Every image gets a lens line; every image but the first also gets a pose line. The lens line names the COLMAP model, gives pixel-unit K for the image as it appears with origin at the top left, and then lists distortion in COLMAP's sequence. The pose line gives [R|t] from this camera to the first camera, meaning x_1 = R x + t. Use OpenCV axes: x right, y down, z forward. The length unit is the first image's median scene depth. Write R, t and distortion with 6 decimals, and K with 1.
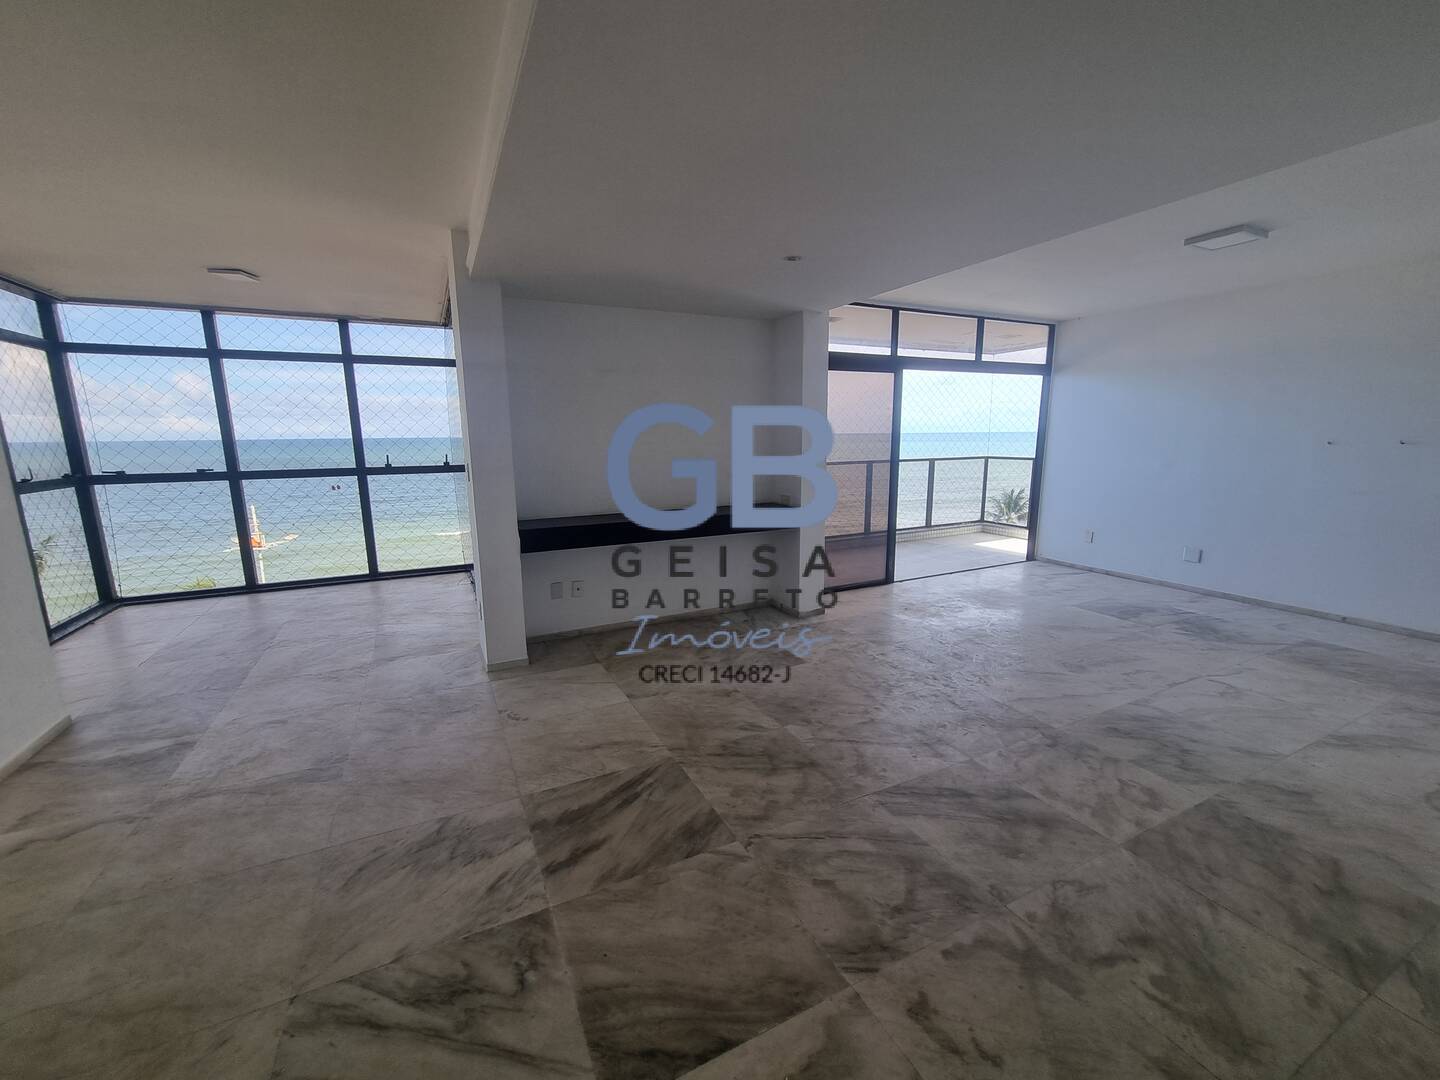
lens RADIAL K [[585.8, 0, 721.2], [0, 585.8, 543.7], [0, 0, 1]] dist [-0.000151, -0.001008]
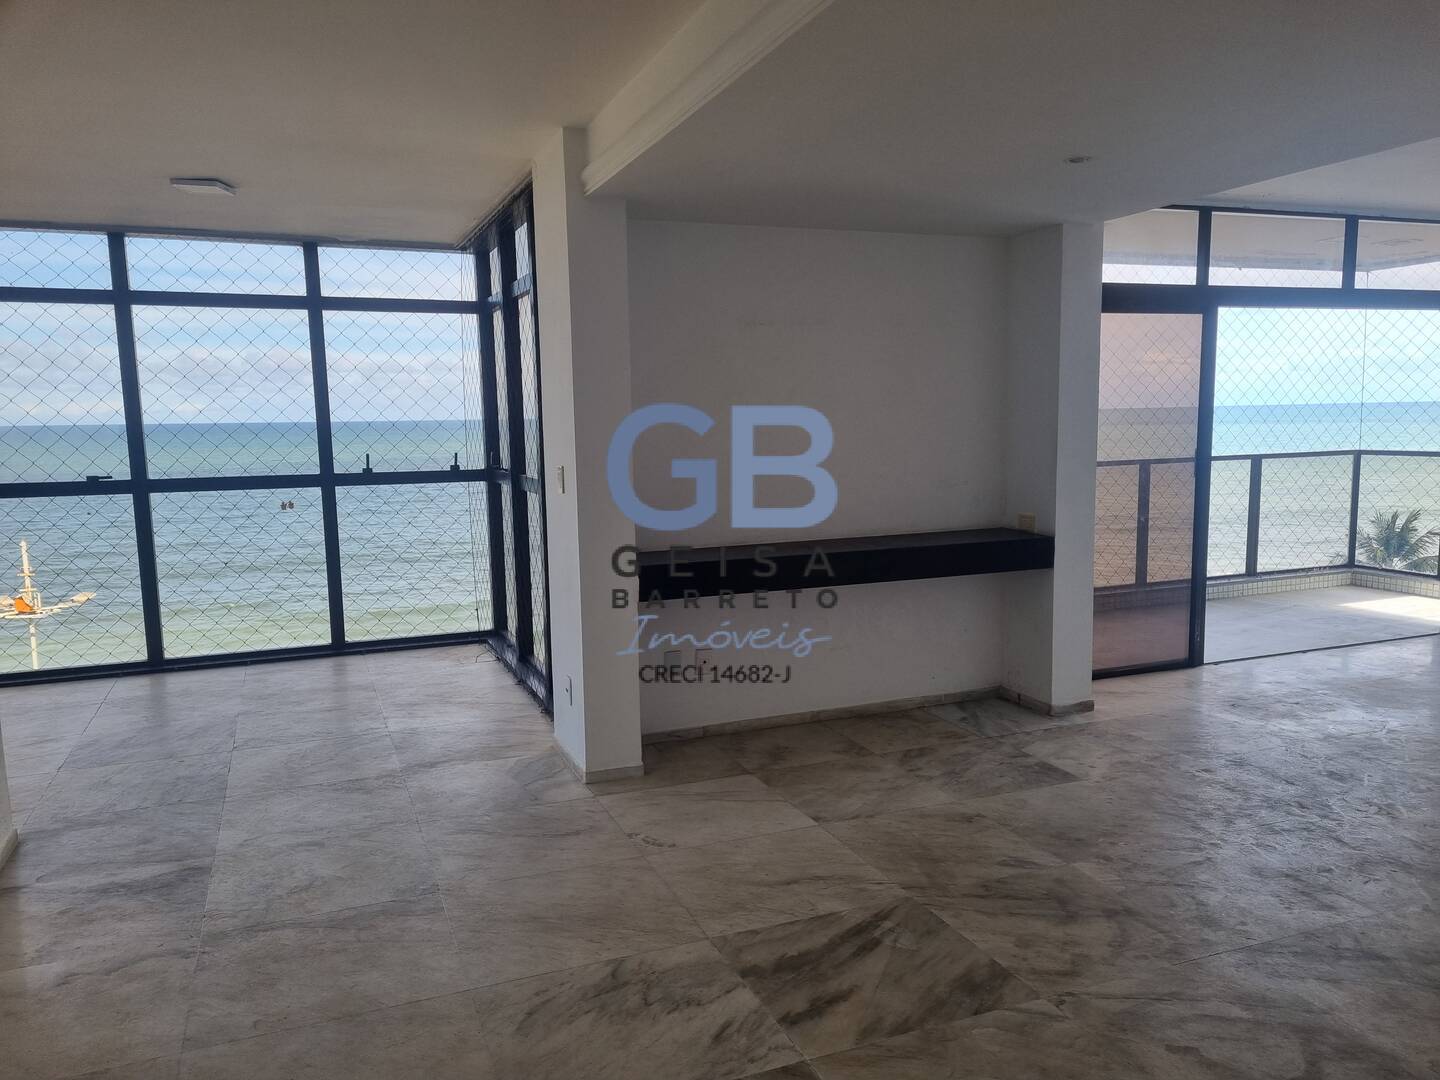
lens RADIAL K [[1084.2, 0, 743.6], [0, 1084.2, 560.2], [0, 0, 1]] dist [0.063121, -0.046382]
pose [[0.997434, 0.001923, -0.071560, -0.172781], [-0.005542, 0.998714, -0.050403, 0.038396], [0.071371, 0.050670, 0.996162, -0.263376]]
